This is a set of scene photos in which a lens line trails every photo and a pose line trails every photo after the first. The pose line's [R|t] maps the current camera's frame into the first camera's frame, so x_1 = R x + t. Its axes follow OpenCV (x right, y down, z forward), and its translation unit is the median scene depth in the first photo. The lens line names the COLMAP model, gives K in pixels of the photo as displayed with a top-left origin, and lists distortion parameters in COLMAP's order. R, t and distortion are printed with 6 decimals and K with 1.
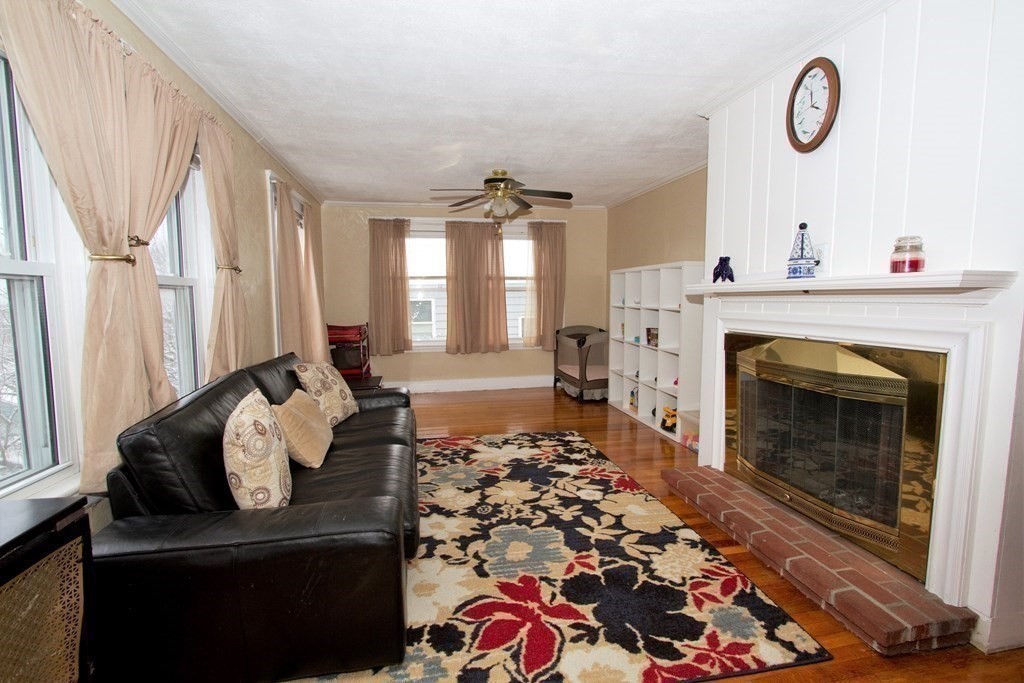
lens RADIAL K [[472.6, 0, 512.0], [0, 472.6, 341.5], [0, 0, 1]] dist [-0.014626, 0.000624]
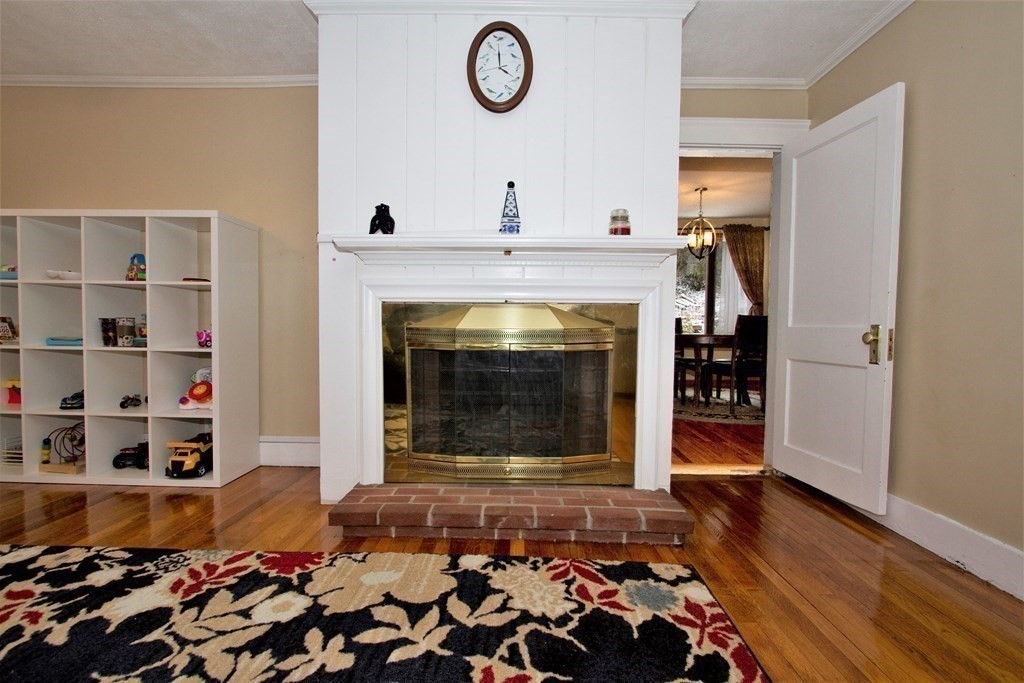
lens RADIAL K [[472.6, 0, 512.0], [0, 472.6, 341.5], [0, 0, 1]] dist [-0.014626, 0.000624]
pose [[0.204599, -0.023216, 0.978570, -0.290923], [0.077850, 0.996938, 0.007374, 0.060664], [-0.975745, 0.074673, 0.205780, 0.686267]]
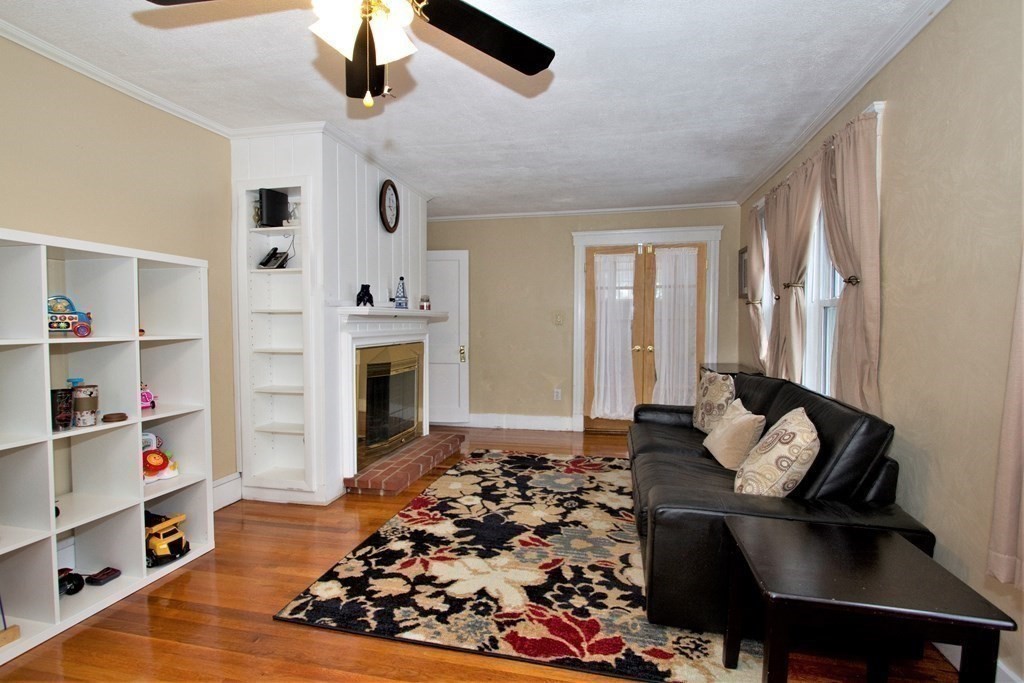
lens RADIAL K [[492.8, 0, 512.2], [0, 492.8, 345.3], [0, 0, 1]] dist [-0.000412, 0.000167]
pose [[-0.915545, -0.013853, 0.401976, -0.403562], [0.040244, 0.991236, 0.125822, -0.179086], [-0.400197, 0.131373, -0.906964, 2.097614]]
